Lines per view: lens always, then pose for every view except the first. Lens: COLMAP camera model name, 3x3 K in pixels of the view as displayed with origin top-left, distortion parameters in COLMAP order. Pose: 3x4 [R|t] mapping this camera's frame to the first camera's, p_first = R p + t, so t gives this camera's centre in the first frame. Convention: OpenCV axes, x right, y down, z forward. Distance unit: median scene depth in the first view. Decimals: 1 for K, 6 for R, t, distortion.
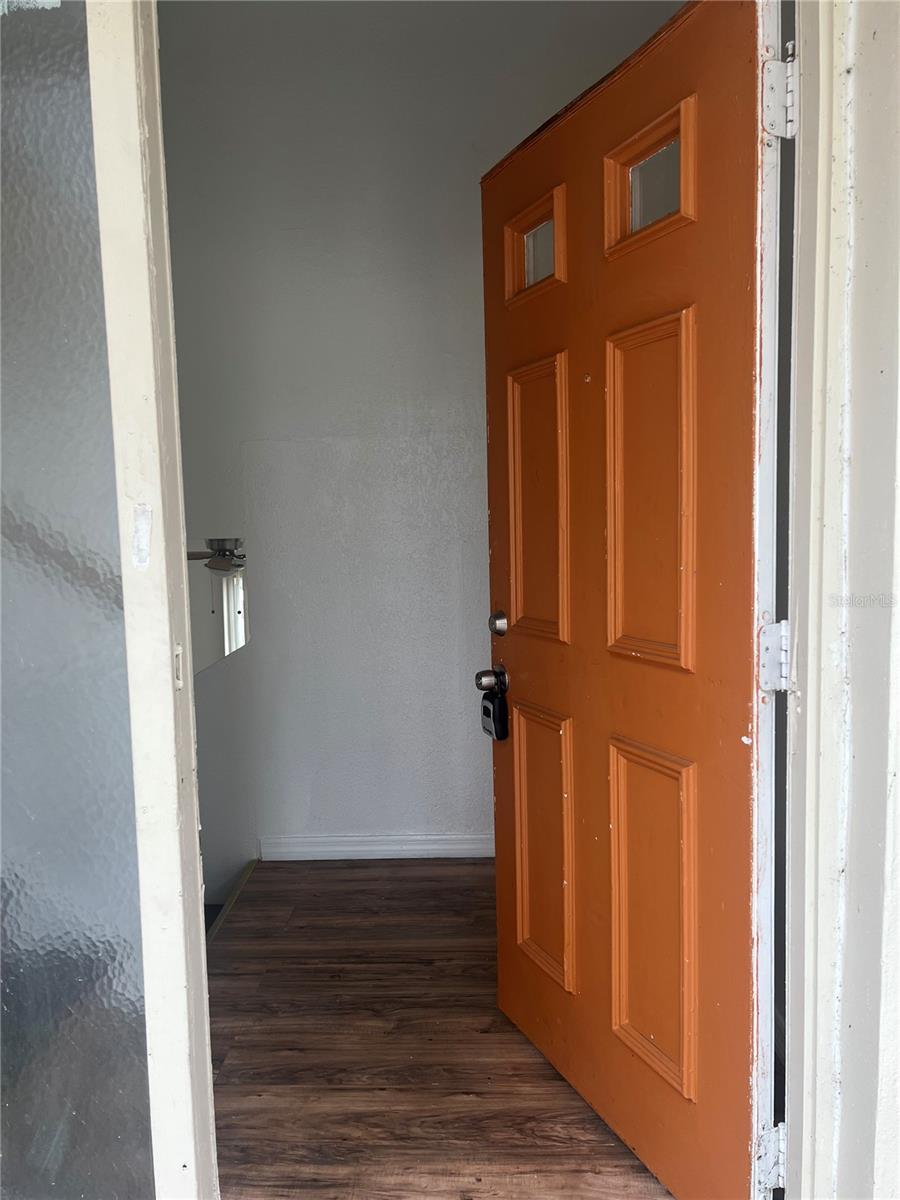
lens RADIAL K [[903.1, 0, 446.7], [0, 903.1, 602.3], [0, 0, 1]] dist [0.010683, -0.011415]
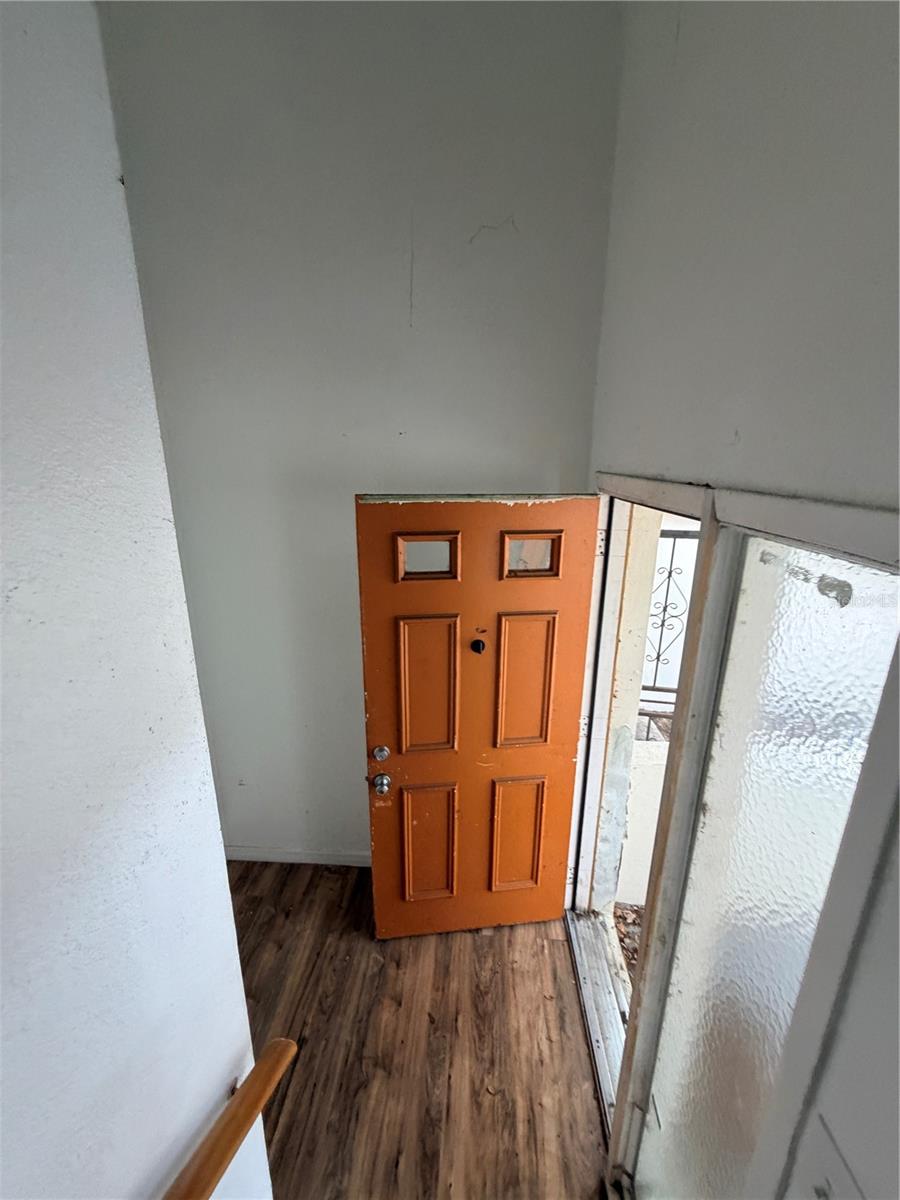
lens RADIAL K [[481.3, 0, 445.0], [0, 481.3, 597.4], [0, 0, 1]] dist [-0.001456, 0.000687]
pose [[0.034494, -0.249693, 0.967710, -0.736639], [0.079396, 0.965911, 0.246399, -0.547983], [-0.996246, 0.068333, 0.053142, 0.951594]]
